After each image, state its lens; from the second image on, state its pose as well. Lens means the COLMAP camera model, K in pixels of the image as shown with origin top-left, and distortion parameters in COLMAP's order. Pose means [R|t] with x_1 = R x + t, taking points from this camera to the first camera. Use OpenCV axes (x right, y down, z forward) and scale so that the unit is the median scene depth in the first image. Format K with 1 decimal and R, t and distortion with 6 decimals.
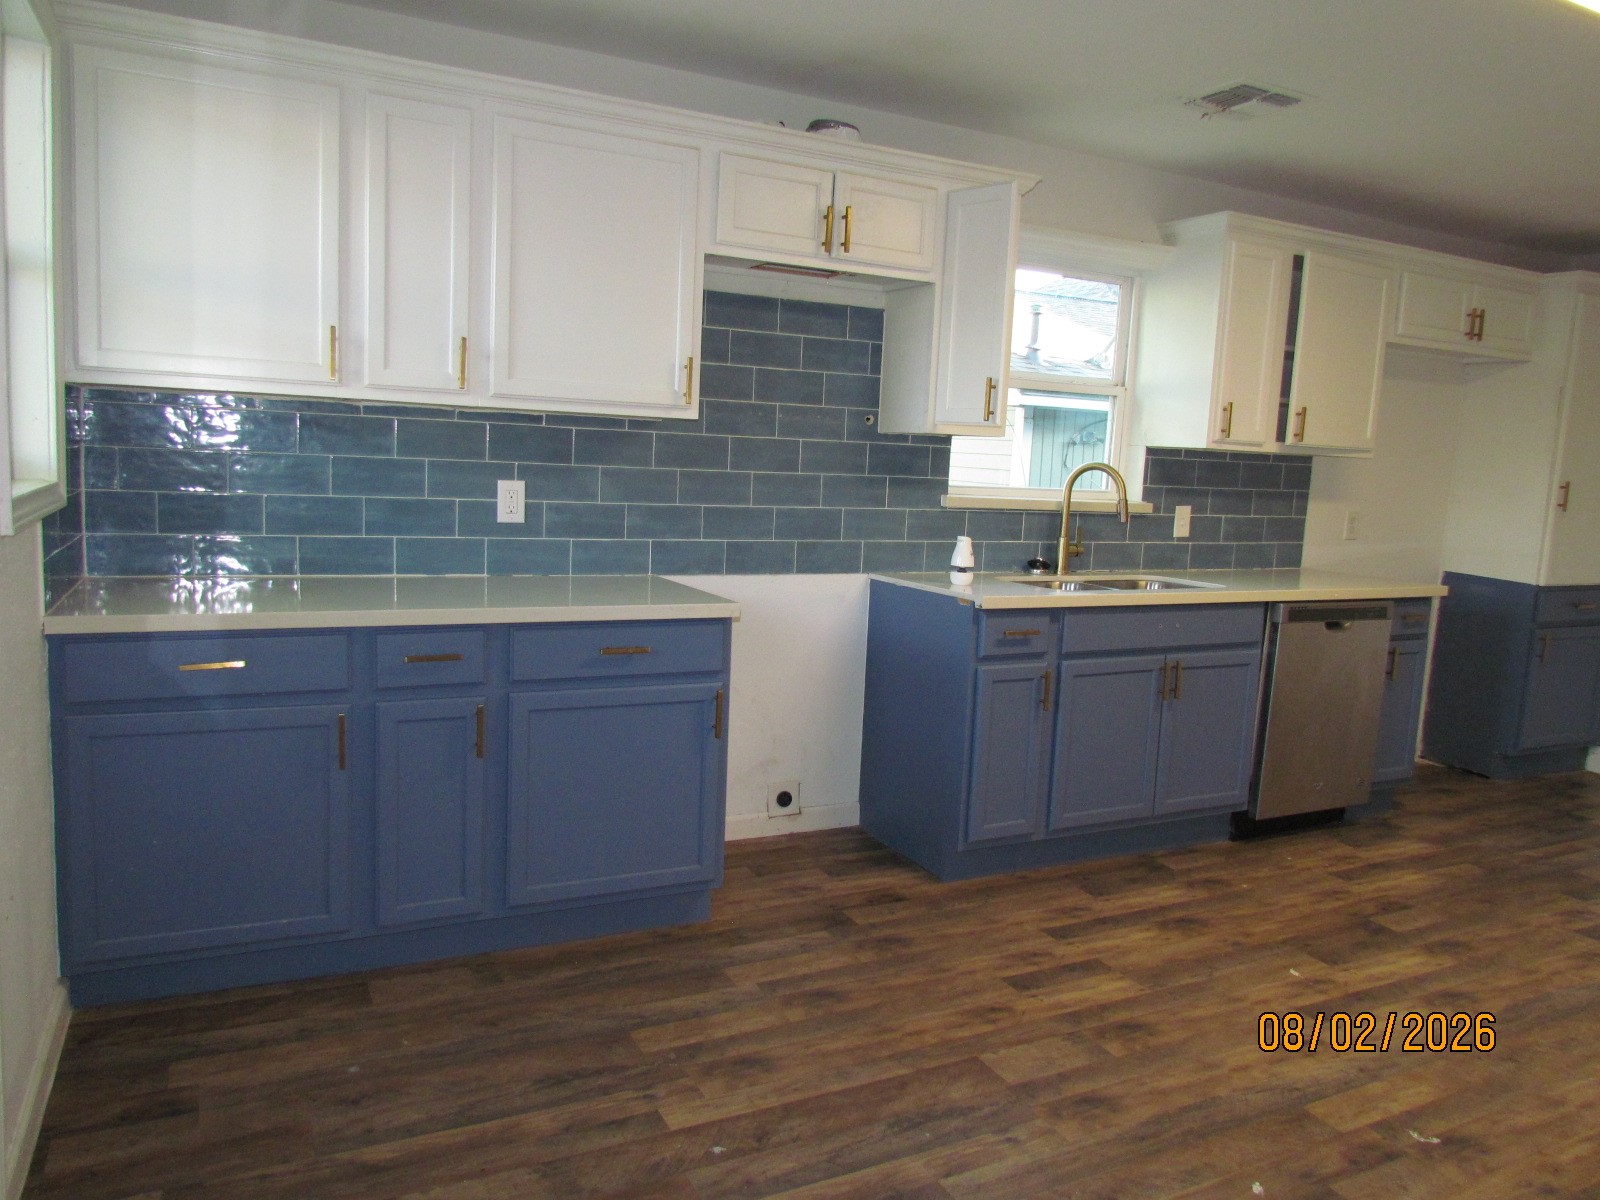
lens RADIAL K [[1095.0, 0, 761.0], [0, 1095.0, 598.6], [0, 0, 1]] dist [-0.084984, 0.061413]
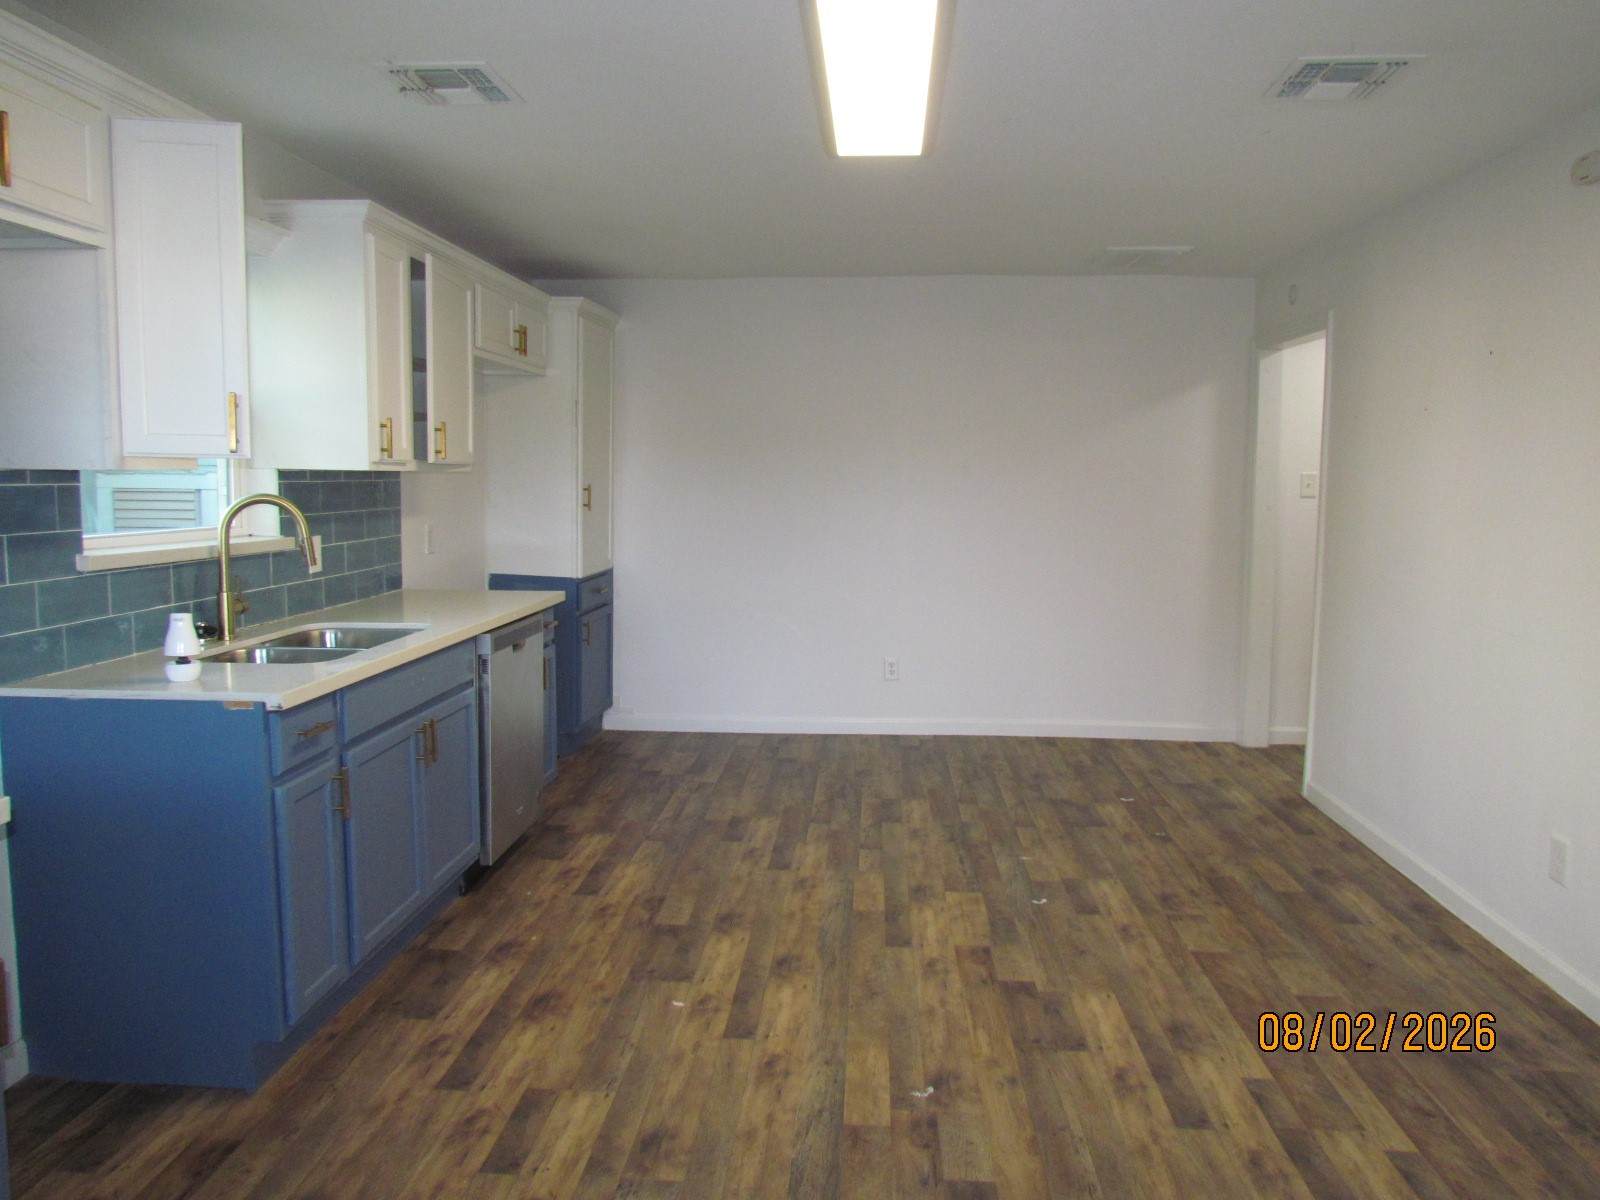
lens RADIAL K [[1126.0, 0, 800.0], [0, 1126.0, 600.0], [0, 0, 1]] dist [-0.020549, 0.001784]
pose [[0.499703, -0.129975, 0.856390, -0.242562], [0.127187, 0.988972, 0.075884, -0.071642], [-0.856808, 0.071002, 0.510723, 0.291294]]
